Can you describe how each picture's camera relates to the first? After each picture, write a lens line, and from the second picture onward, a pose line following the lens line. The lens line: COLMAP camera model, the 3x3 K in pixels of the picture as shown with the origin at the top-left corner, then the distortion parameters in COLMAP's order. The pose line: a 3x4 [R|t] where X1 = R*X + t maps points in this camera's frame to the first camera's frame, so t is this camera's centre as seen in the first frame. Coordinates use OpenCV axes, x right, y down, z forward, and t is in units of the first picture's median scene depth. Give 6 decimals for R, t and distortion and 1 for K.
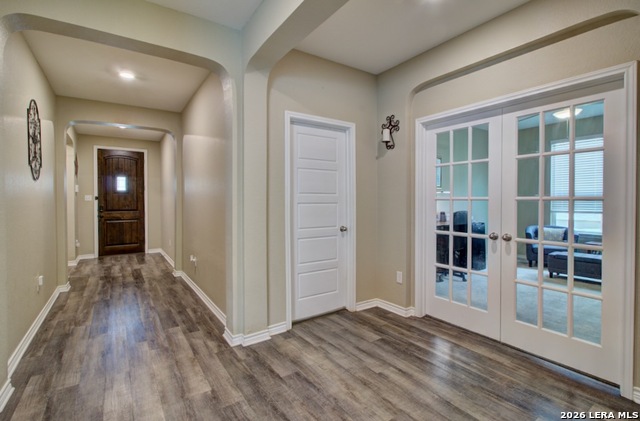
lens RADIAL K [[291.1, 0, 316.0], [0, 291.1, 206.0], [0, 0, 1]] dist [-0.010928, 0.000133]
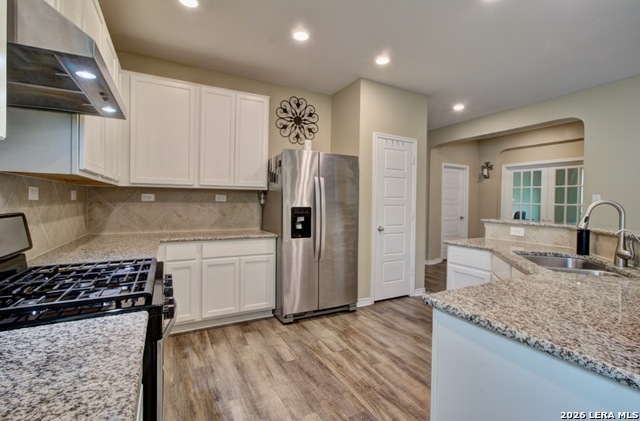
lens RADIAL K [[291.5, 0, 318.4], [0, 291.5, 204.8], [0, 0, 1]] dist [0.012500, 0.000126]
pose [[0.992301, 0.019197, -0.122356, -0.396359], [-0.020304, 0.999763, -0.007807, 0.013791], [0.122177, 0.010231, 0.992456, -0.695918]]
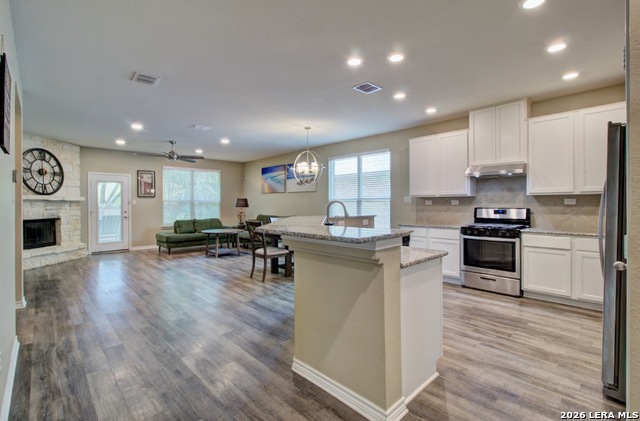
lens RADIAL K [[297.3, 0, 320.1], [0, 297.3, 203.2], [0, 0, 1]] dist [-0.000207, -0.000203]
pose [[-0.988052, 0.007861, -0.153923, 0.007639], [0.005193, 0.999829, 0.017729, -0.007522], [0.154036, 0.016718, -0.987924, 0.243712]]
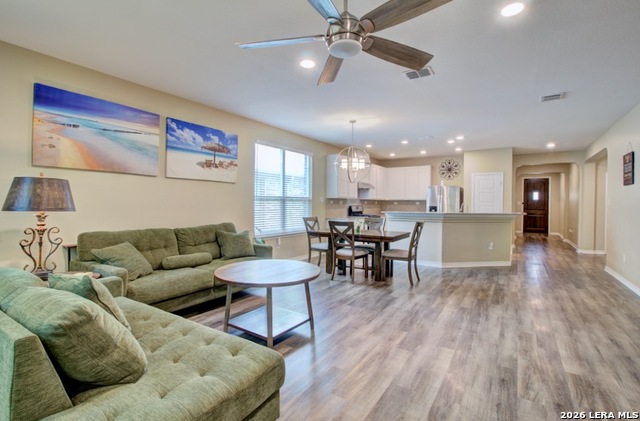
lens RADIAL K [[297.3, 0, 320.1], [0, 297.3, 203.2], [0, 0, 1]] dist [-0.000207, -0.000203]
pose [[0.369294, 0.008411, -0.929275, 0.785979], [-0.028265, 0.999598, -0.002185, 0.019289], [0.928883, 0.027073, 0.369383, -1.313303]]
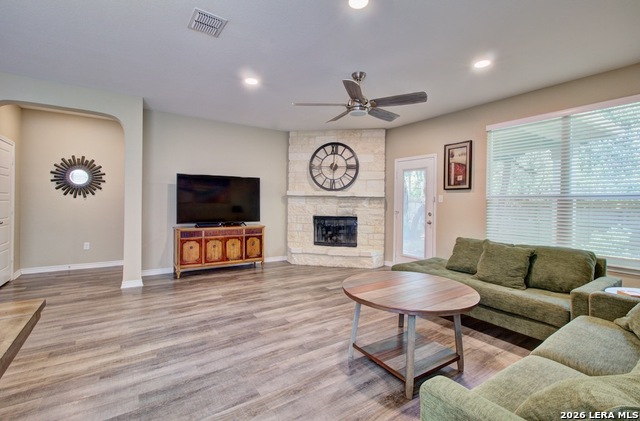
lens RADIAL K [[291.5, 0, 318.4], [0, 291.5, 204.8], [0, 0, 1]] dist [0.012500, 0.000126]
pose [[0.016458, -0.010714, 0.999807, -0.191182], [0.005911, 0.999926, 0.010618, 0.015454], [-0.999847, 0.005735, 0.016520, -1.072501]]
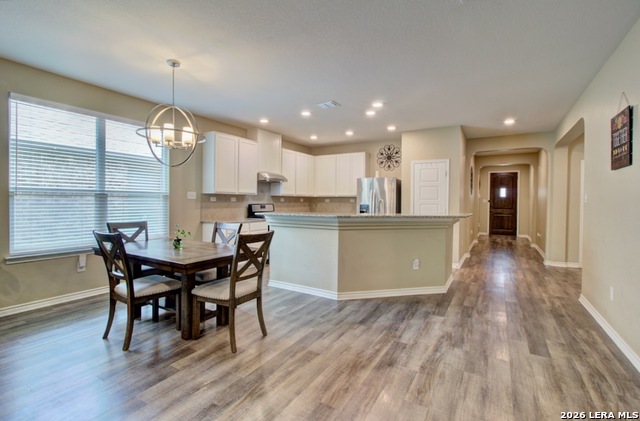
lens RADIAL K [[294.0, 0, 320.1], [0, 294.0, 203.7], [0, 0, 1]] dist [-0.002829, 0.000353]
pose [[0.407091, 0.016536, -0.913238, 0.552678], [-0.028189, 0.999587, 0.005534, 0.009772], [0.912952, 0.023491, 0.407389, -0.807421]]
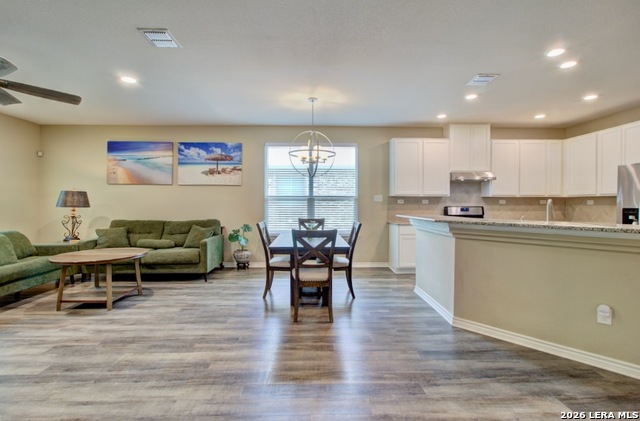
lens RADIAL K [[294.0, 0, 320.1], [0, 294.0, 203.7], [0, 0, 1]] dist [-0.002829, 0.000353]
pose [[-0.550597, 0.006923, -0.834743, 0.540452], [-0.016126, 0.999691, 0.018927, 0.002560], [0.834616, 0.023882, -0.550315, -0.381676]]
